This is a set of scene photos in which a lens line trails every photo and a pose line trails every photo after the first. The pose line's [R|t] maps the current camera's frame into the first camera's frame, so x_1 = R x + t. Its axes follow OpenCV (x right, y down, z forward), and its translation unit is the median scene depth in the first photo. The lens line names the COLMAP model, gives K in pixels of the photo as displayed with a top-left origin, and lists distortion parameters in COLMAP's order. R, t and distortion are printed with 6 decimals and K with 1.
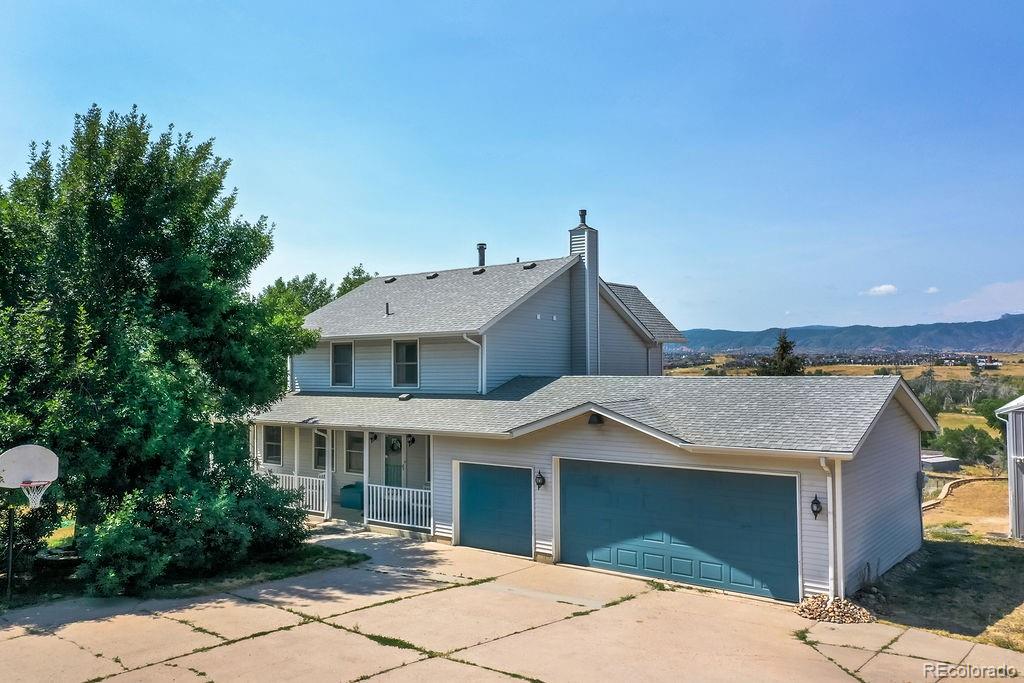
lens RADIAL K [[824.7, 0, 516.6], [0, 824.7, 339.5], [0, 0, 1]] dist [0.033235, -0.013135]
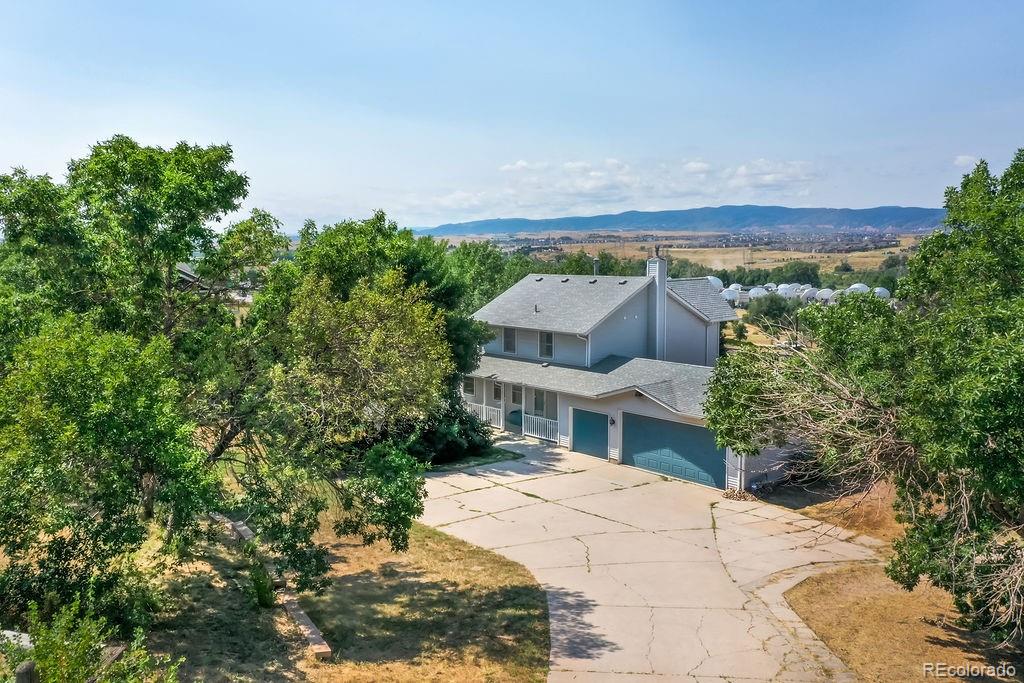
lens RADIAL K [[824.7, 0, 515.3], [0, 824.7, 342.8], [0, 0, 1]] dist [0.033235, -0.013135]
pose [[0.980269, 0.025264, -0.196046, 0.143983], [0.003891, 0.989140, 0.146924, -0.234471], [0.197629, -0.144788, 0.969525, -0.698570]]
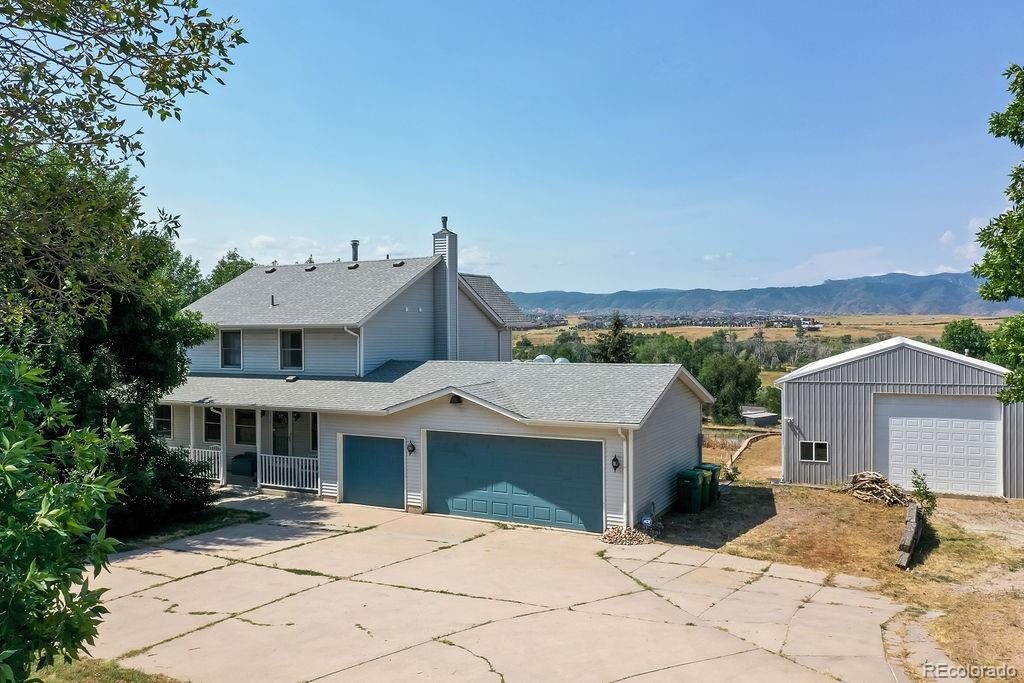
lens RADIAL K [[824.7, 0, 515.8], [0, 824.7, 343.7], [0, 0, 1]] dist [0.033235, -0.013135]
pose [[0.985239, -0.002402, 0.171167, -0.023087], [-0.006515, 0.998651, 0.051515, -0.042391], [-0.171060, -0.051870, 0.983894, -0.198549]]
